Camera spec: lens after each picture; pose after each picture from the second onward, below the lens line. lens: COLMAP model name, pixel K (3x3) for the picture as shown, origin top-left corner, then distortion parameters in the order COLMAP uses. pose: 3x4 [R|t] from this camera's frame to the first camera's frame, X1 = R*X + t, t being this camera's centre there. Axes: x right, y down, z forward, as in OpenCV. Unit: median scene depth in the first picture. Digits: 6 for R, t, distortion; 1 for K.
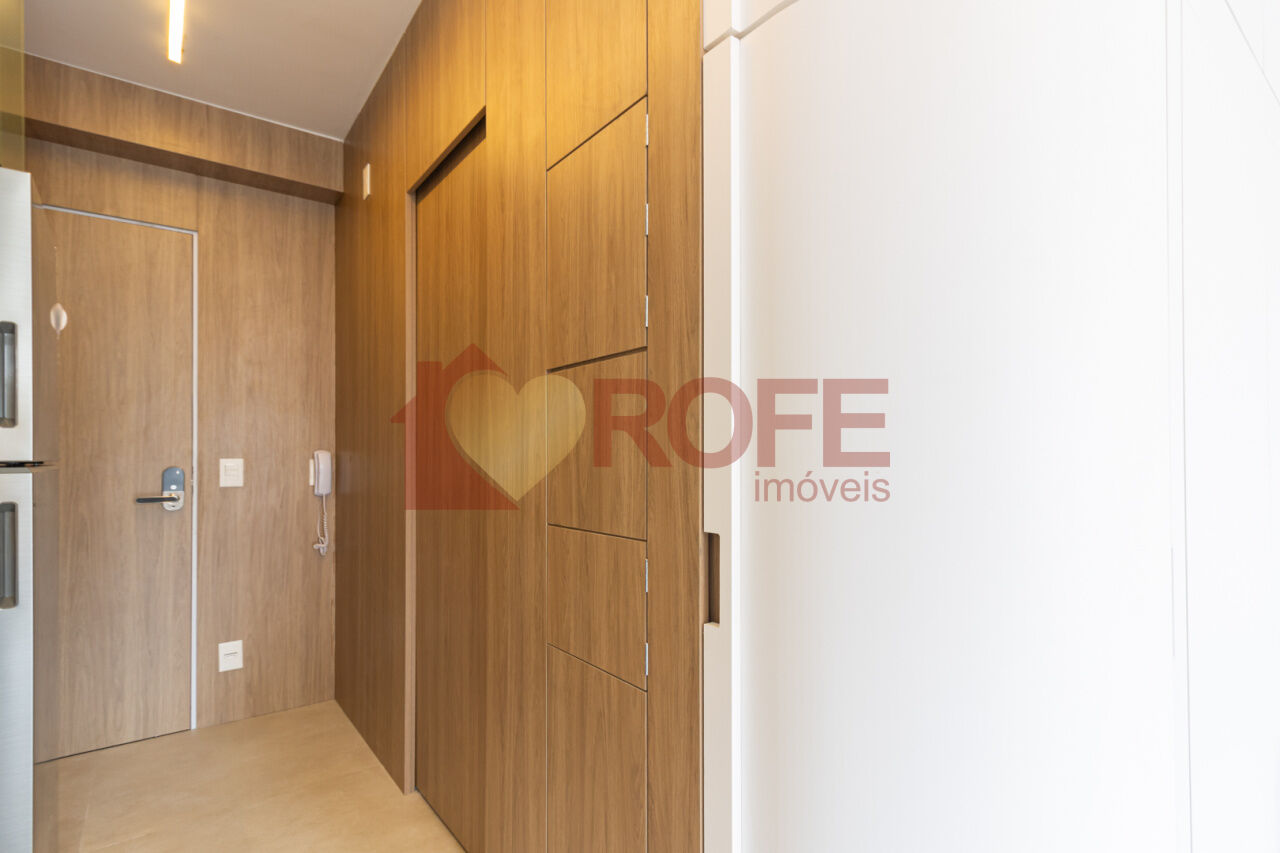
lens RADIAL K [[582.1, 0, 648.2], [0, 582.1, 432.5], [0, 0, 1]] dist [0.001265, 0.001501]
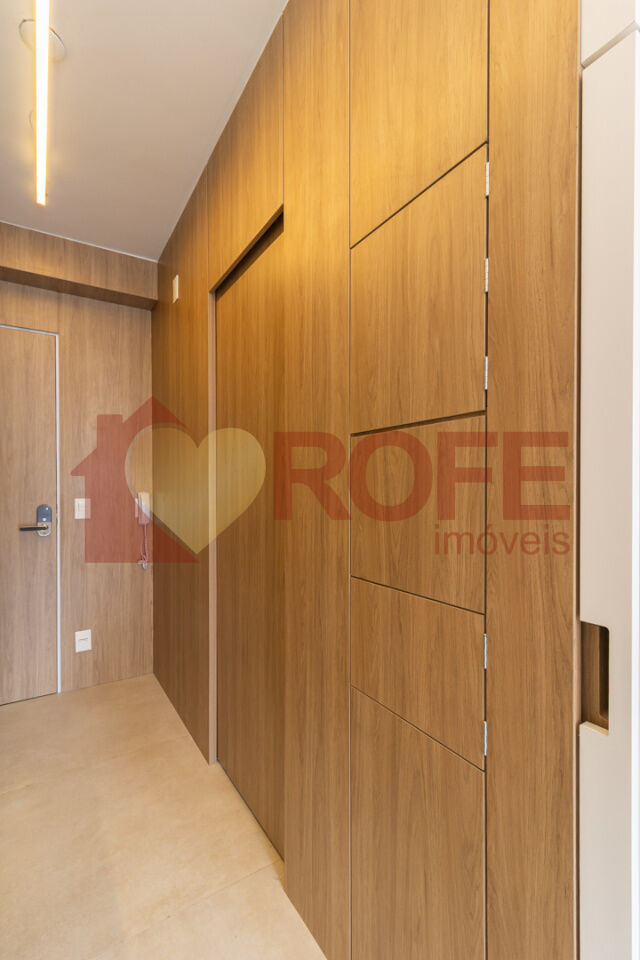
lens RADIAL K [[436.6, 0, 315.1], [0, 436.6, 481.6], [0, 0, 1]] dist [0.001265, 0.001501]
pose [[0.991415, 0.000434, -0.130749, -0.101122], [0.001290, 0.999913, 0.013101, -0.022564], [0.130743, -0.013157, 0.991329, 0.140933]]
